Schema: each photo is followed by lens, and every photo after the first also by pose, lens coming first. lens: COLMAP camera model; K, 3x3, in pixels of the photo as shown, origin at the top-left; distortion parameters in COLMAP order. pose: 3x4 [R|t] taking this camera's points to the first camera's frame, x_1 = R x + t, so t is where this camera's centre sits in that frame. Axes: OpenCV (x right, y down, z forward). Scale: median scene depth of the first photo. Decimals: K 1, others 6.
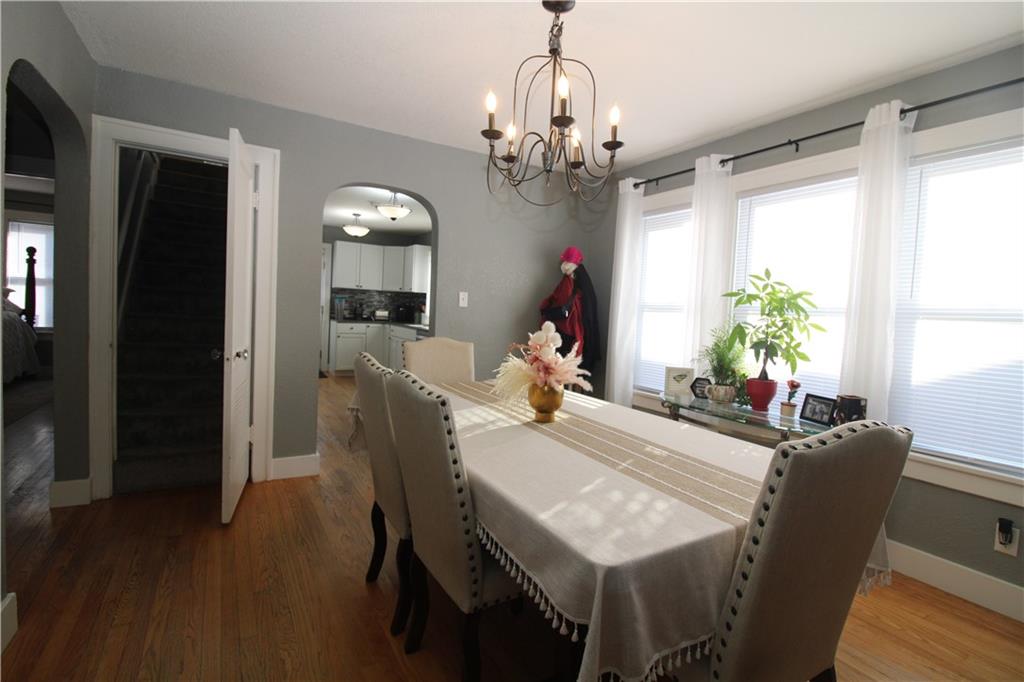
lens RADIAL K [[496.6, 0, 533.6], [0, 496.6, 334.0], [0, 0, 1]] dist [-0.008254, -0.010368]
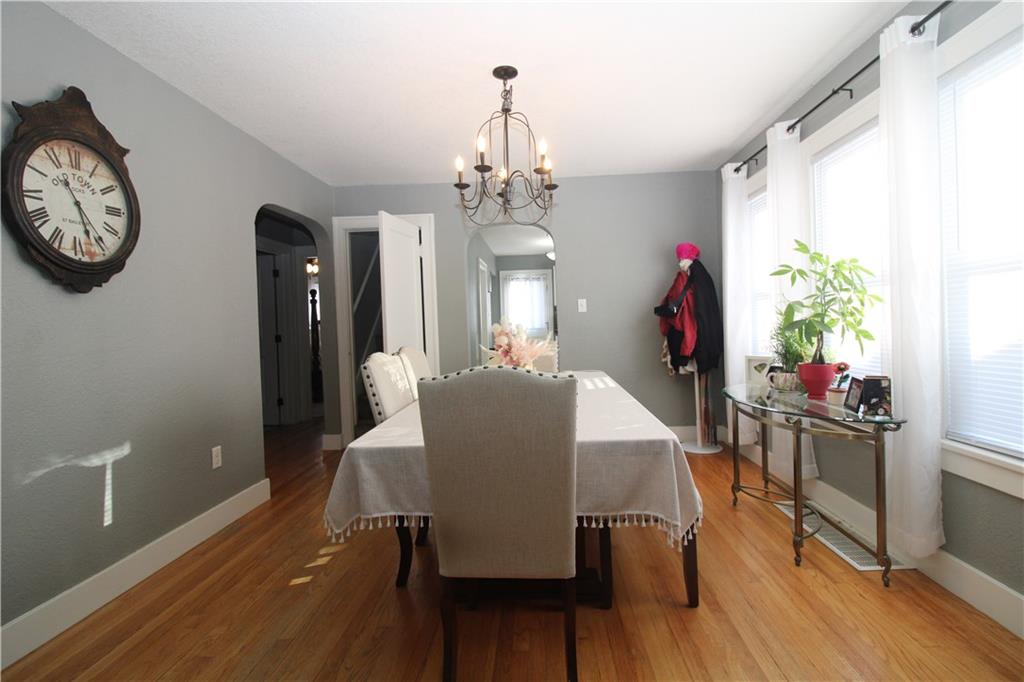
lens RADIAL K [[496.6, 0, 508.6], [0, 496.6, 332.8], [0, 0, 1]] dist [-0.008254, -0.010368]
pose [[0.813064, -0.063010, -0.578754, 0.213629], [0.044743, 0.997949, -0.045791, 0.021289], [0.580452, 0.011336, 0.814215, -0.015477]]
